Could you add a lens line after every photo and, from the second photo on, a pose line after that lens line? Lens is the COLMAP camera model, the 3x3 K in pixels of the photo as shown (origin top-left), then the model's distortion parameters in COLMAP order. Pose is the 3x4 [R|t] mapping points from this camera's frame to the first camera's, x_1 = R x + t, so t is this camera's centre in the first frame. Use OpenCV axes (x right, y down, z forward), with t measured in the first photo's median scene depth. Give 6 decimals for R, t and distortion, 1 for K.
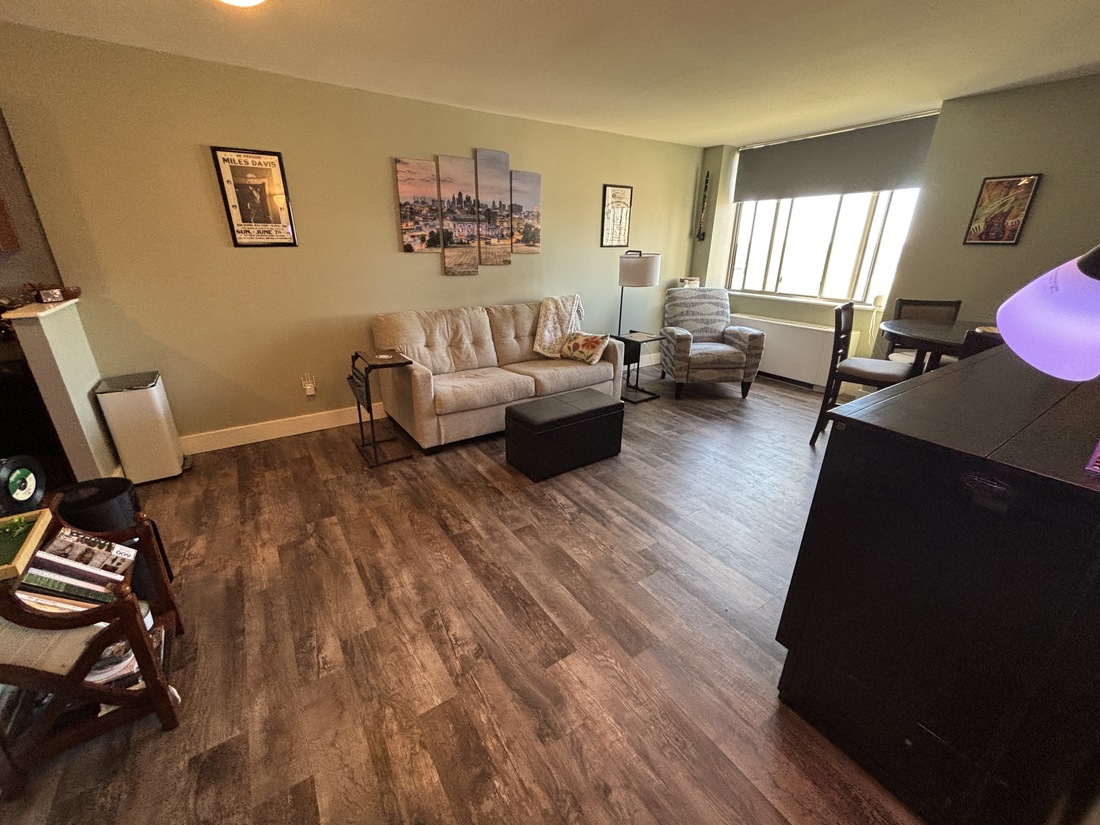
lens RADIAL K [[443.1, 0, 549.1], [0, 443.1, 413.2], [0, 0, 1]] dist [-0.000661, -0.000583]
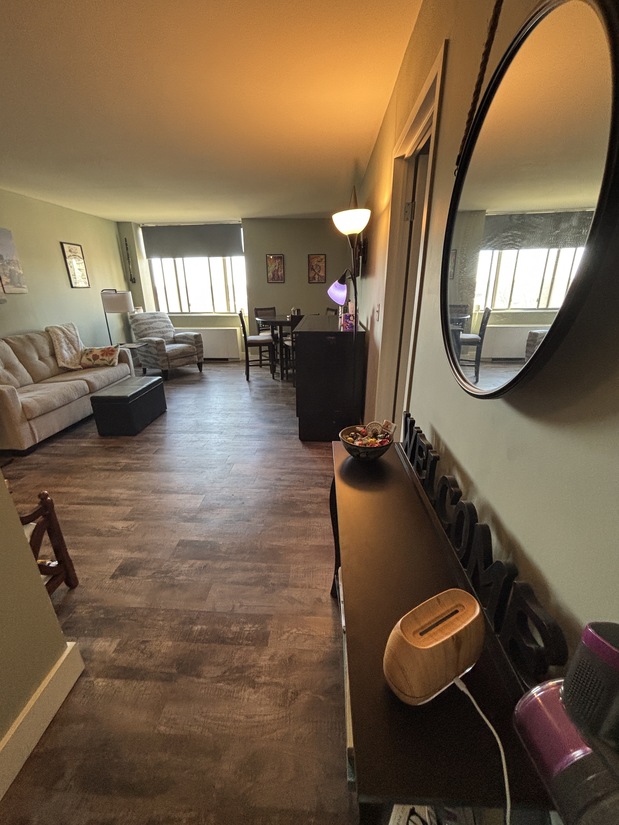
lens RADIAL K [[332.3, 0, 308.6], [0, 332.3, 408.6], [0, 0, 1]] dist [-0.000661, -0.000583]
pose [[0.598543, -0.291195, 0.746292, -0.433608], [0.300062, 0.945269, 0.128177, 0.085091], [-0.742771, 0.147215, 0.653160, -0.202207]]
